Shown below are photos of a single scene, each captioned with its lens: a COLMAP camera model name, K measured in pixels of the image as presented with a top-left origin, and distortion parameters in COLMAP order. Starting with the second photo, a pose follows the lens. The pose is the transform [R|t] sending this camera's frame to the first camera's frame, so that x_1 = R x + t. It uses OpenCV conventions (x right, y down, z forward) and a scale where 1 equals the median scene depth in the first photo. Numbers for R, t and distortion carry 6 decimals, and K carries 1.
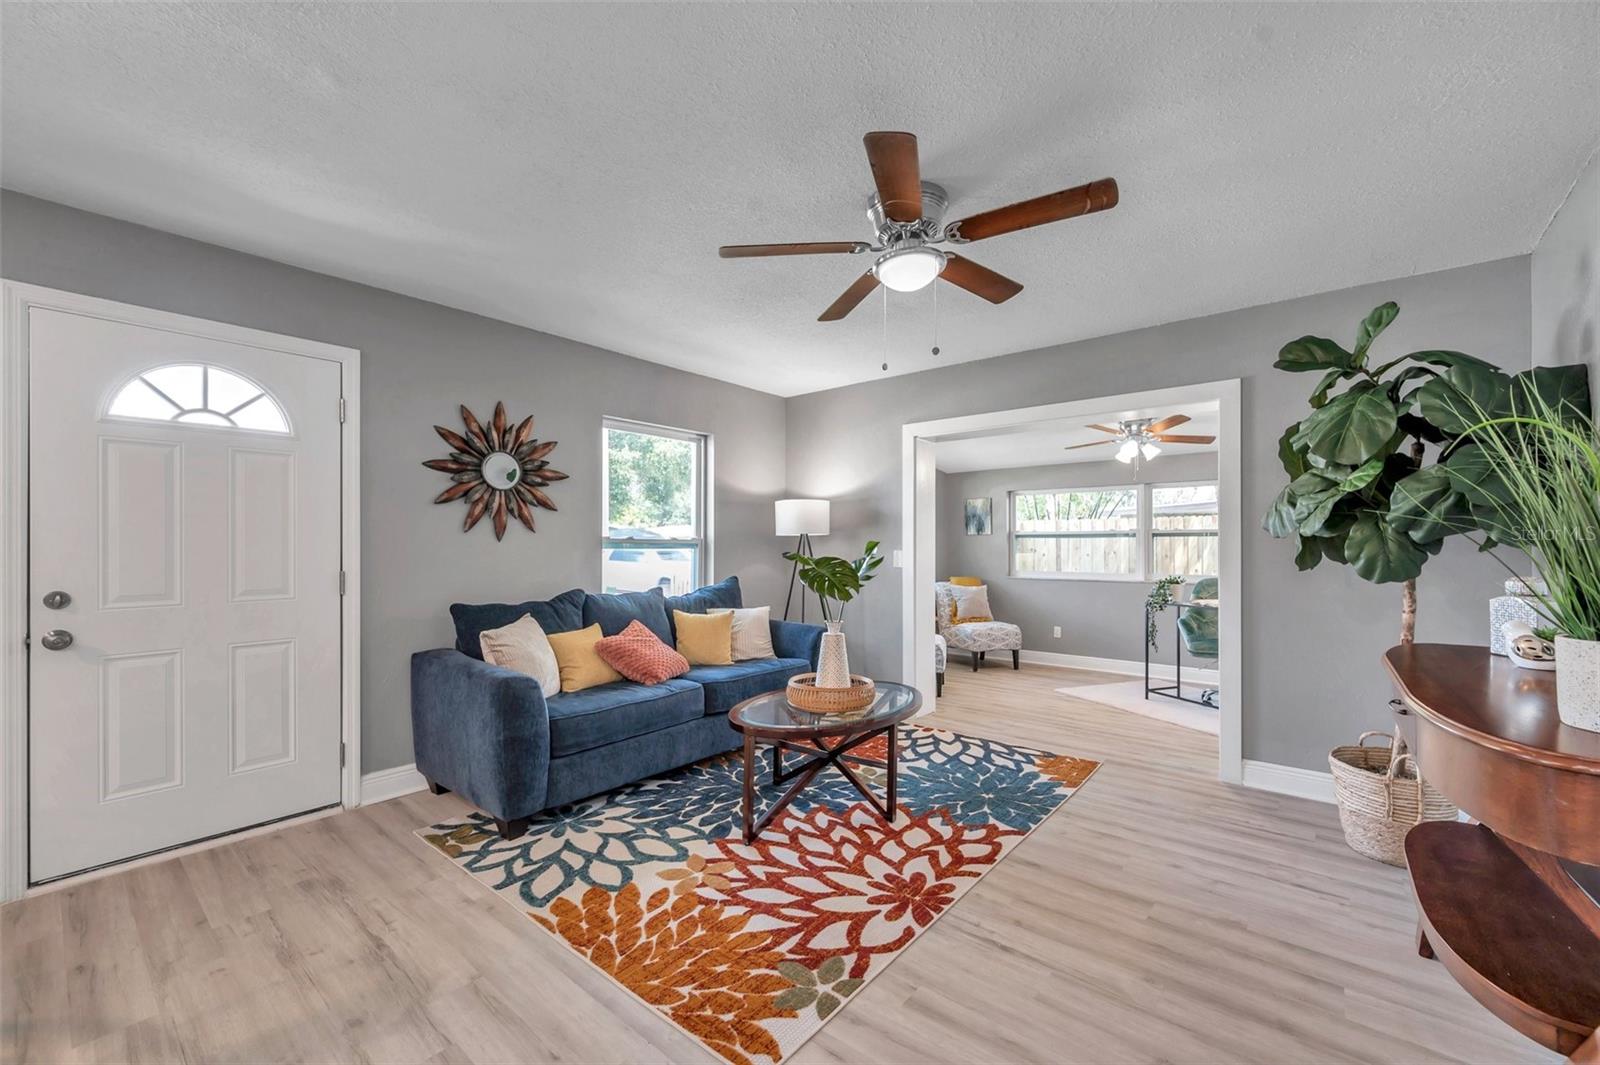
lens RADIAL K [[638.4, 0, 799.2], [0, 638.4, 546.0], [0, 0, 1]] dist [0.000971, -0.000379]
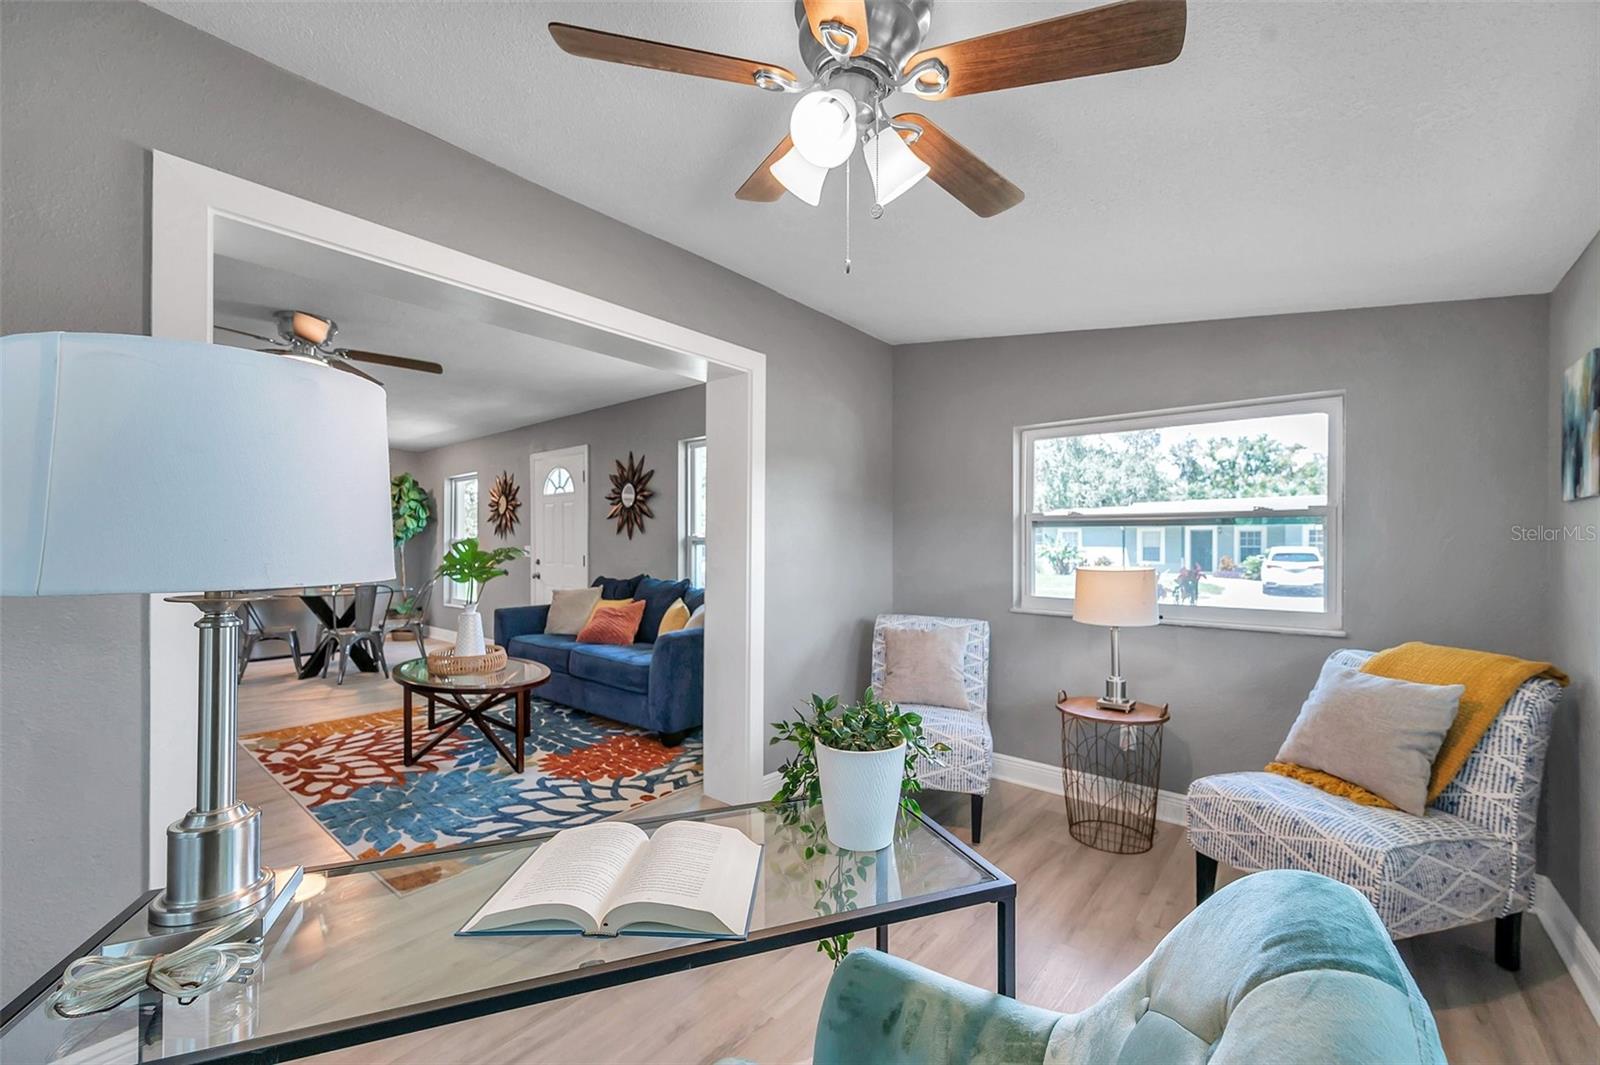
lens RADIAL K [[638.4, 0, 801.4], [0, 638.4, 537.7], [0, 0, 1]] dist [0.000971, -0.000379]
pose [[0.005594, -0.009407, -0.999940, 1.410438], [-0.002084, 0.999953, -0.009419, 0.001177], [0.999982, 0.002137, 0.005574, 1.784515]]
